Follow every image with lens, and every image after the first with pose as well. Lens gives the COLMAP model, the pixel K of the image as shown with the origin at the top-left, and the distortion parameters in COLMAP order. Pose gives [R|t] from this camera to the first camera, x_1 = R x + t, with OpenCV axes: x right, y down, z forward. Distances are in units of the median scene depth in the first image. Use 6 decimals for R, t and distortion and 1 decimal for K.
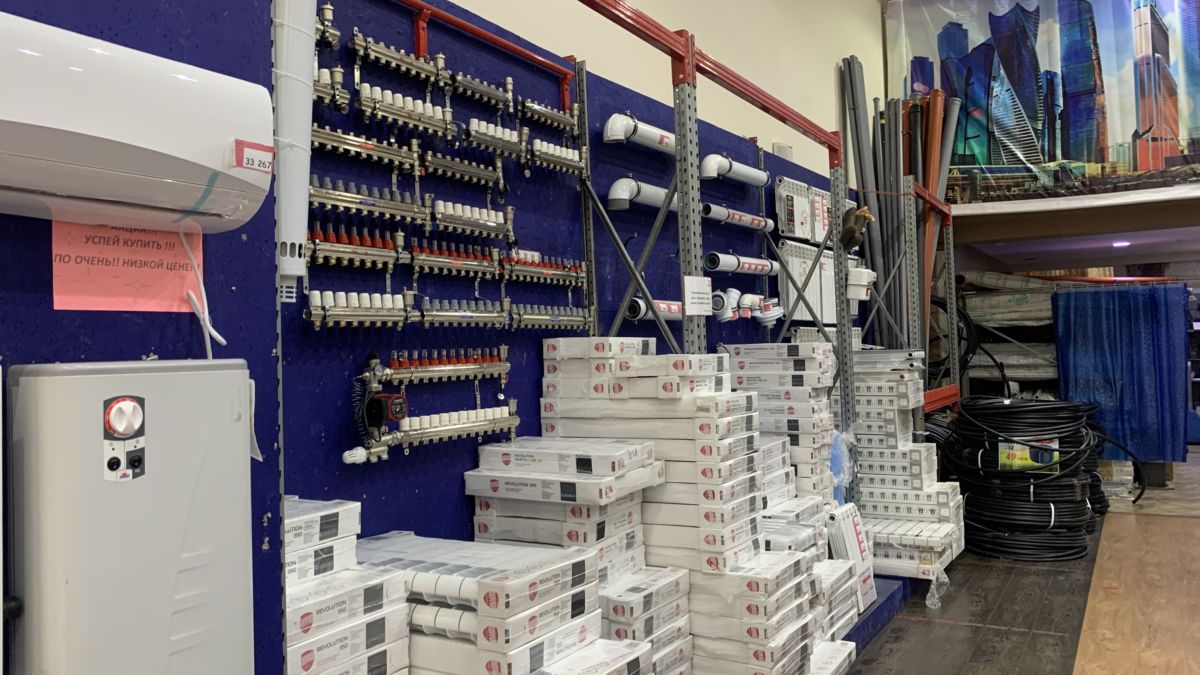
lens RADIAL K [[909.2, 0, 600.0], [0, 909.2, 337.5], [0, 0, 1]] dist [0.002174, -0.009772]
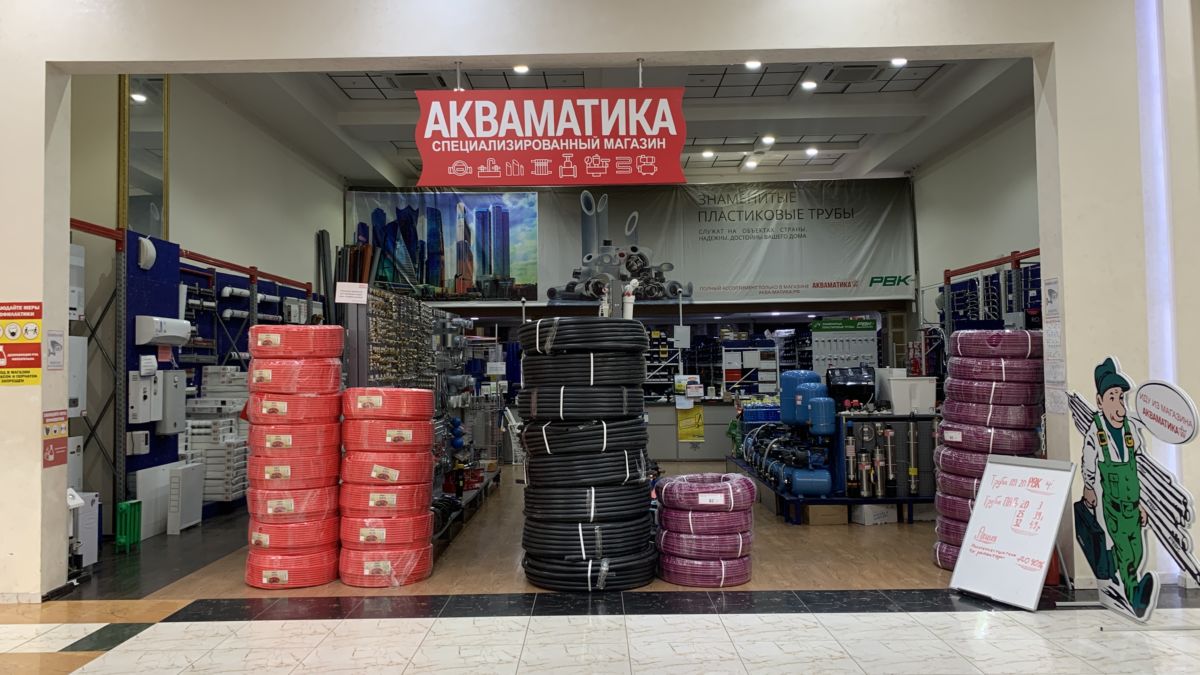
lens RADIAL K [[909.2, 0, 600.0], [0, 909.2, 337.5], [0, 0, 1]] dist [0.002174, -0.009772]
pose [[0.861139, 0.039444, 0.506838, -0.218690], [-0.025327, 0.999076, -0.034720, -0.010158], [-0.507739, 0.017062, 0.861342, -1.086790]]
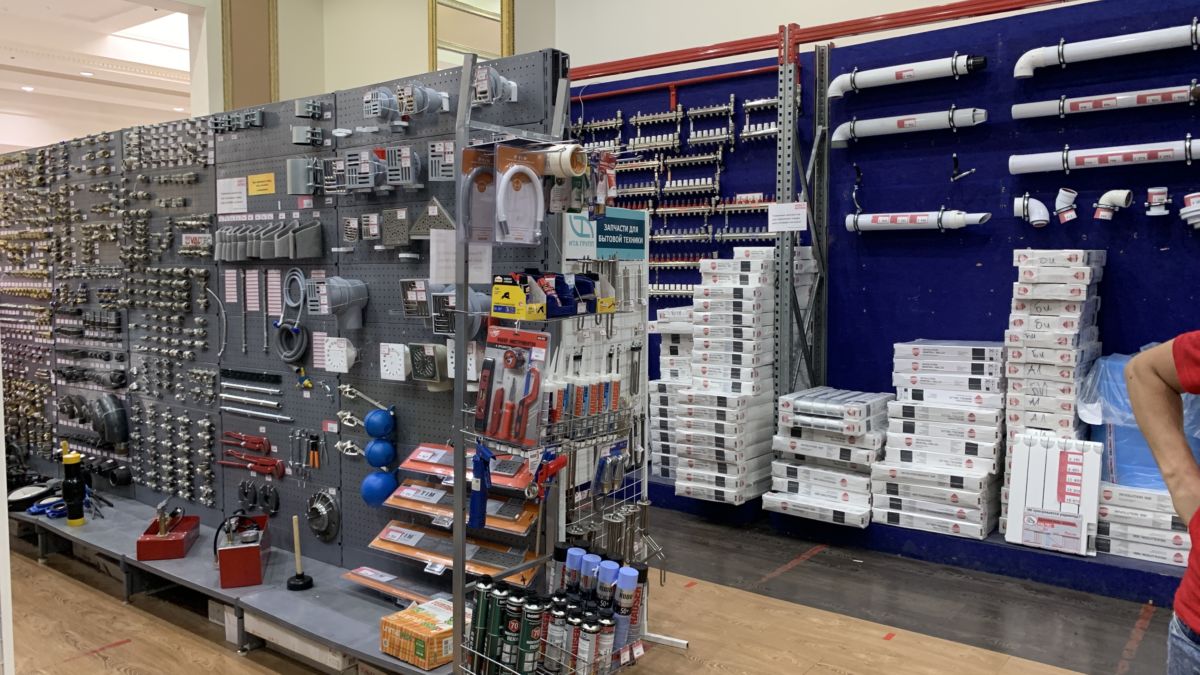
lens RADIAL K [[909.2, 0, 600.0], [0, 909.2, 337.5], [0, 0, 1]] dist [0.002174, -0.009772]
pose [[-0.210822, 0.113360, -0.970929, 0.740797], [0.029736, 0.993537, 0.109543, -0.011164], [0.977072, -0.005778, -0.212830, 0.493937]]
